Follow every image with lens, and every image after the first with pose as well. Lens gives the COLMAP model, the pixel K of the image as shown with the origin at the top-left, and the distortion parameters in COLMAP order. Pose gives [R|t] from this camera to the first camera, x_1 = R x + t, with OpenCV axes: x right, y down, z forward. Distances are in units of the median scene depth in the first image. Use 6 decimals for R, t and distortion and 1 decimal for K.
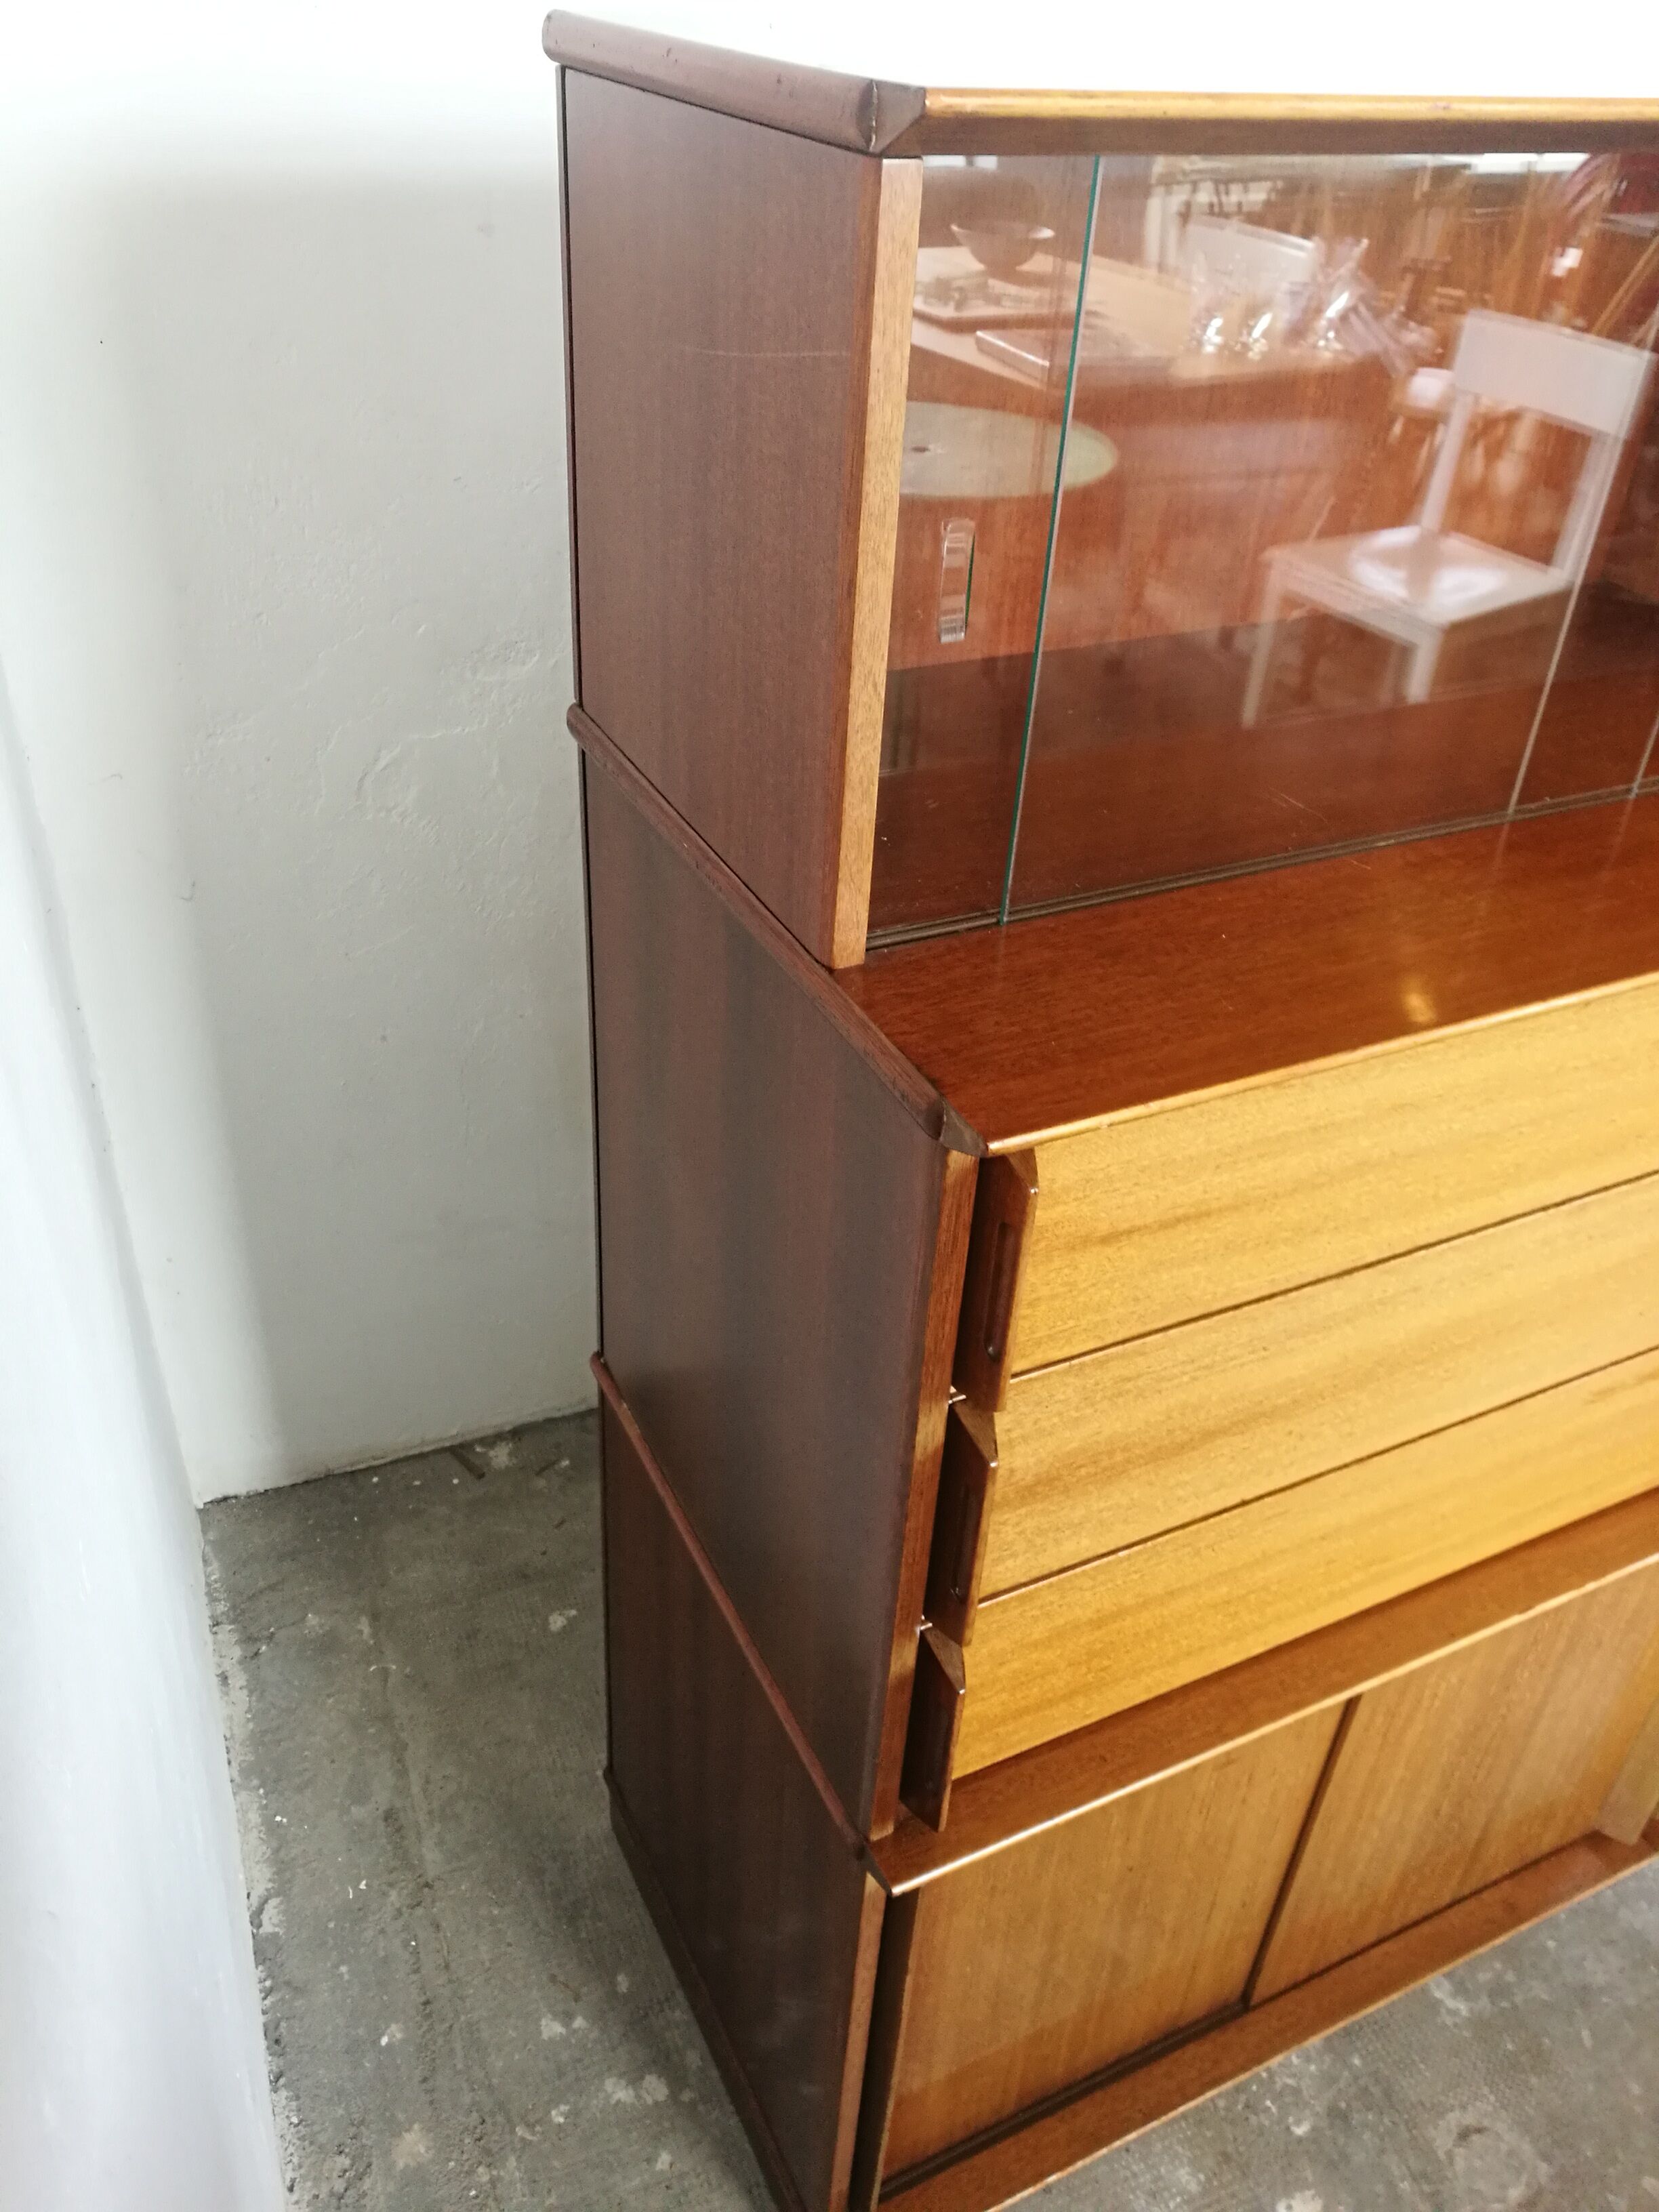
lens RADIAL K [[1700.5, 0, 826.8], [0, 1700.5, 1101.7], [0, 0, 1]] dist [-0.042501, 0.054021]
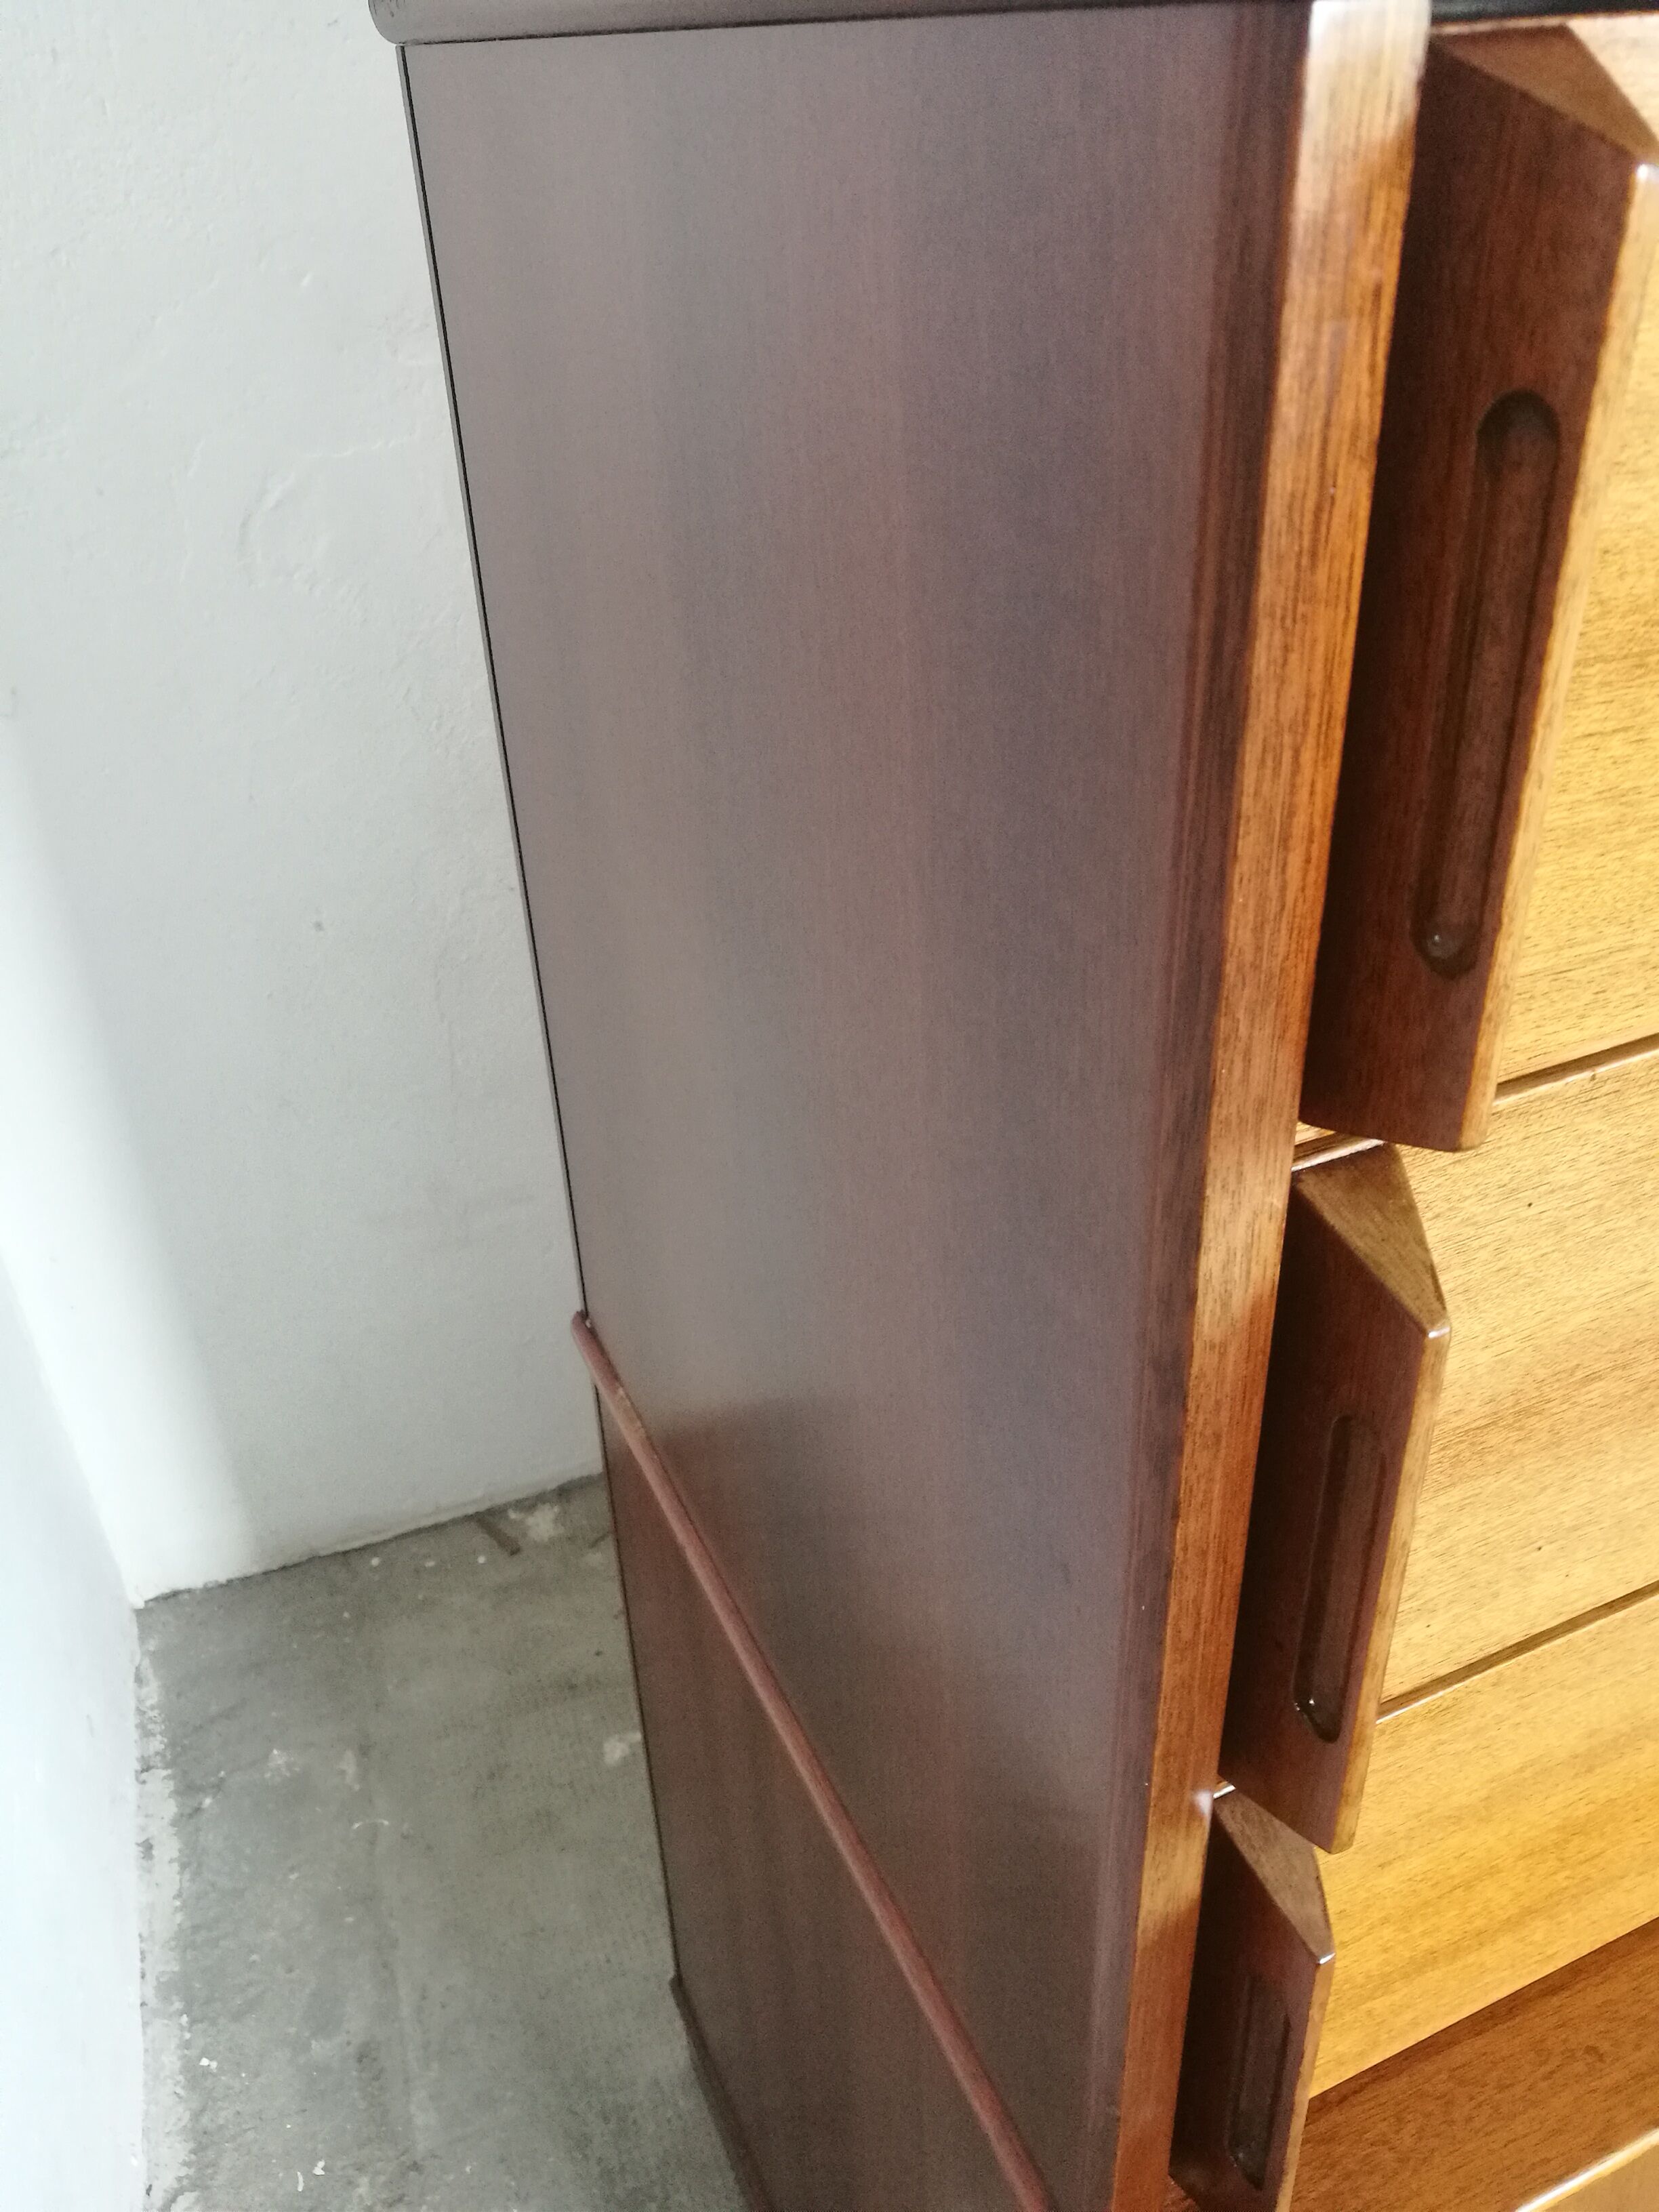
lens RADIAL K [[1700.5, 0, 835.7], [0, 1700.5, 1105.1], [0, 0, 1]] dist [-0.042501, 0.054021]
pose [[0.995334, -0.059649, -0.075845, 0.003498], [0.055778, 0.997079, -0.052167, 0.090018], [0.078735, 0.047693, 0.995754, 0.326295]]
